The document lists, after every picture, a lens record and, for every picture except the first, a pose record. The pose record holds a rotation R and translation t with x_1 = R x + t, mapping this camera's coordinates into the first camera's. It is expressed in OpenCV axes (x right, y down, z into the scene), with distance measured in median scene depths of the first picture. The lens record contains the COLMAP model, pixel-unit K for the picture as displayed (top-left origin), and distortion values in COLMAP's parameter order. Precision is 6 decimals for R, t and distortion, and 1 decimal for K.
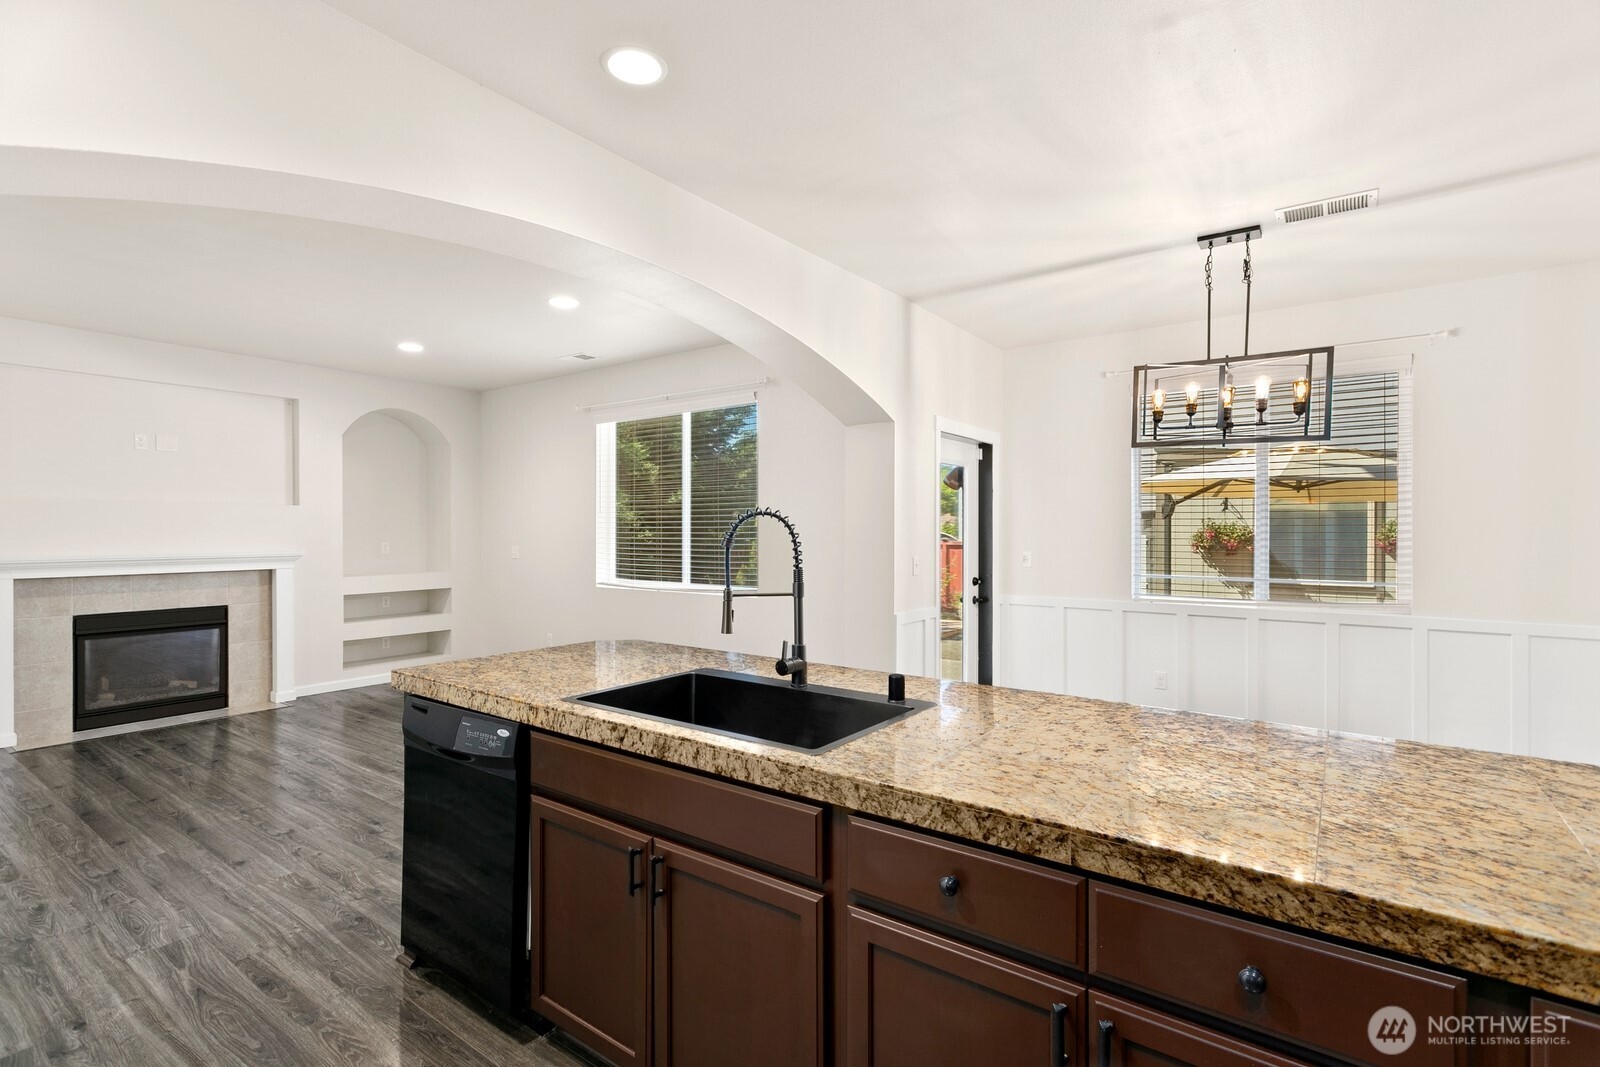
lens RADIAL K [[733.4, 0, 784.2], [0, 733.4, 537.0], [0, 0, 1]] dist [0.000931, 0.000118]
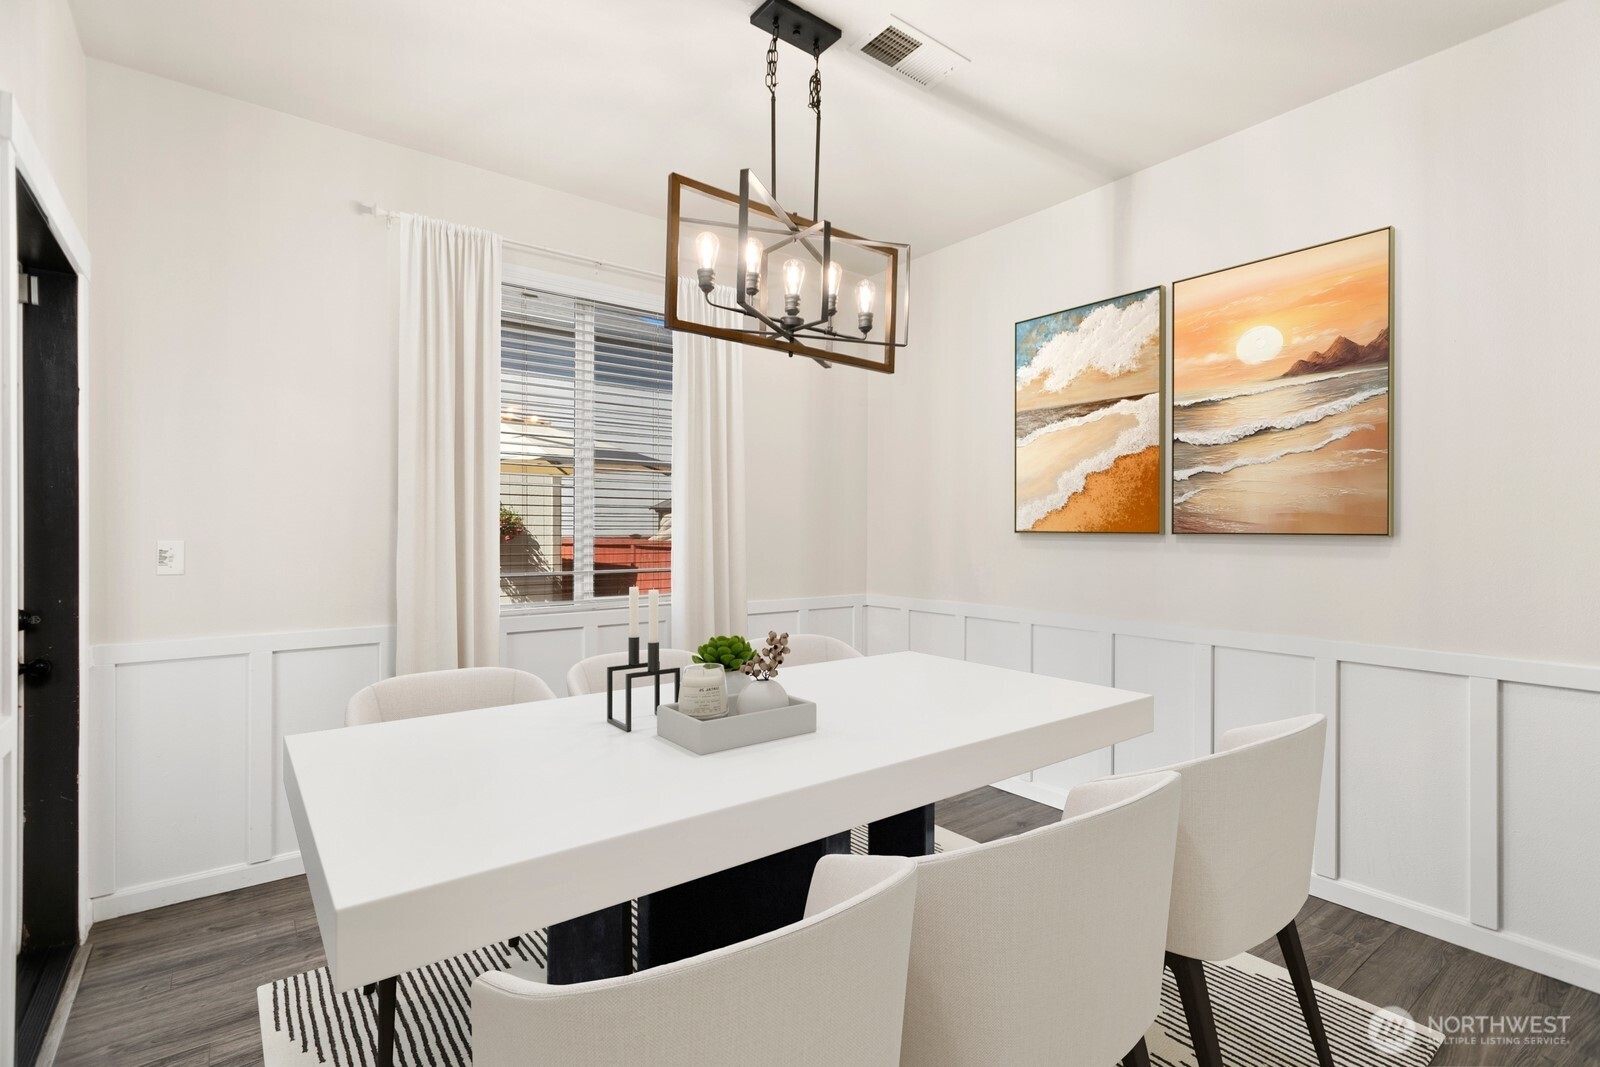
lens RADIAL K [[763.9, 0, 800.0], [0, 763.9, 533.5], [0, 0, 1]] dist [0.010128, 0.000289]
pose [[0.287019, -0.003972, 0.957917, -0.053984], [0.004701, 0.999985, 0.002738, 0.052564], [-0.957913, 0.003717, 0.287034, 1.609263]]
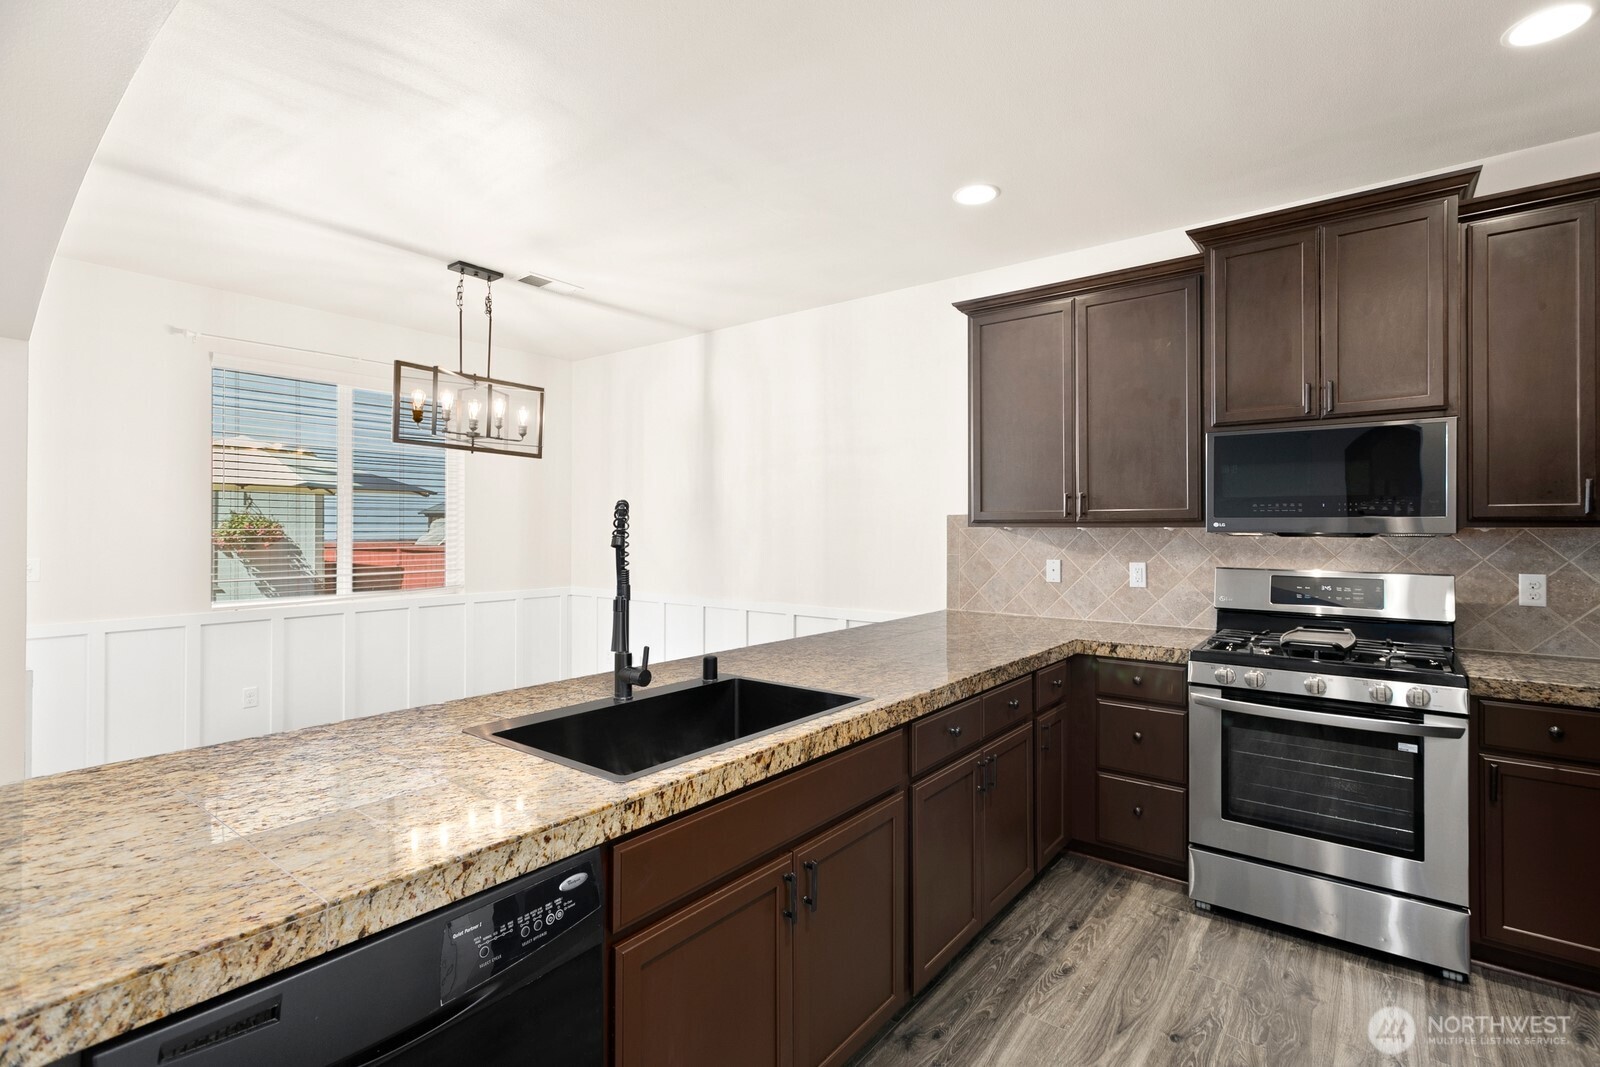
lens RADIAL K [[751.8, 0, 803.3], [0, 751.8, 525.8], [0, 0, 1]] dist [0.003981, 0.000399]
pose [[0.025481, 0.003142, 0.999670, -1.102032], [0.007064, 0.999970, -0.003323, -0.007798], [-0.999650, 0.007146, 0.025458, 0.918057]]
